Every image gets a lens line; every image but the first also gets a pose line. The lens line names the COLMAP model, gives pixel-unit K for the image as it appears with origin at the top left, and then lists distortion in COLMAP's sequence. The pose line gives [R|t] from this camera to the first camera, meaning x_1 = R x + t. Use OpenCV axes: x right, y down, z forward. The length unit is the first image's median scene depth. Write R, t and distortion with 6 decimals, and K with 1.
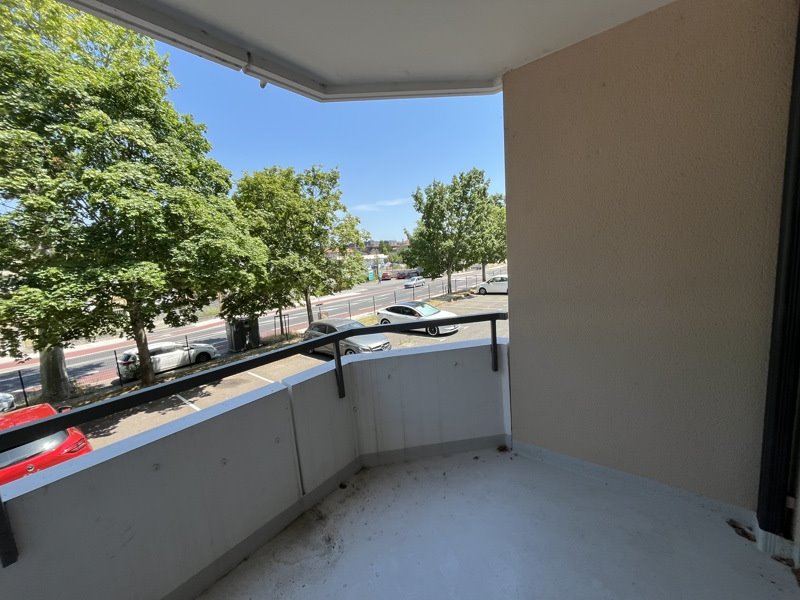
lens RADIAL K [[320.3, 0, 400.0], [0, 320.3, 300.0], [0, 0, 1]] dist [-0.000090, -0.000118]
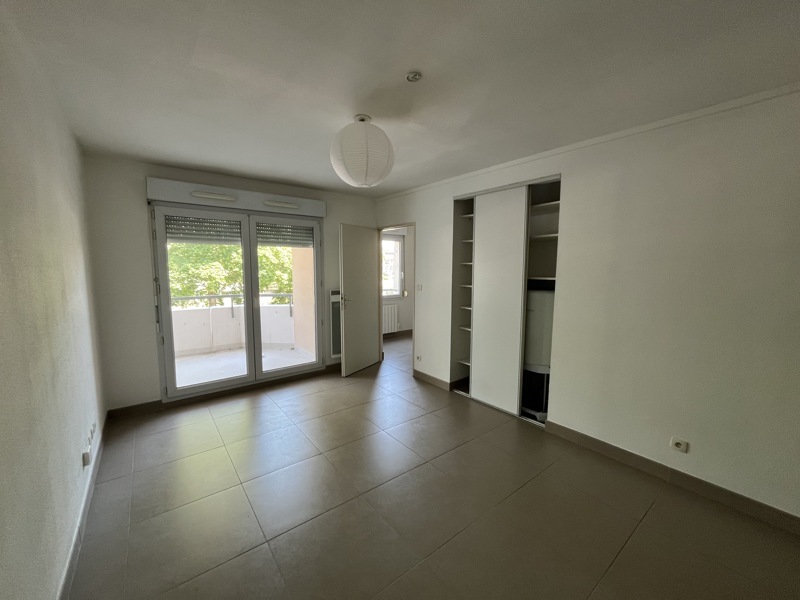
lens RADIAL K [[320.3, 0, 400.0], [0, 320.3, 300.0], [0, 0, 1]] dist [-0.000090, -0.000118]
pose [[0.992020, 0.078154, -0.098936, 0.326334], [-0.080797, 0.996466, -0.022987, 0.032658], [0.096790, 0.030797, 0.994828, -0.571168]]
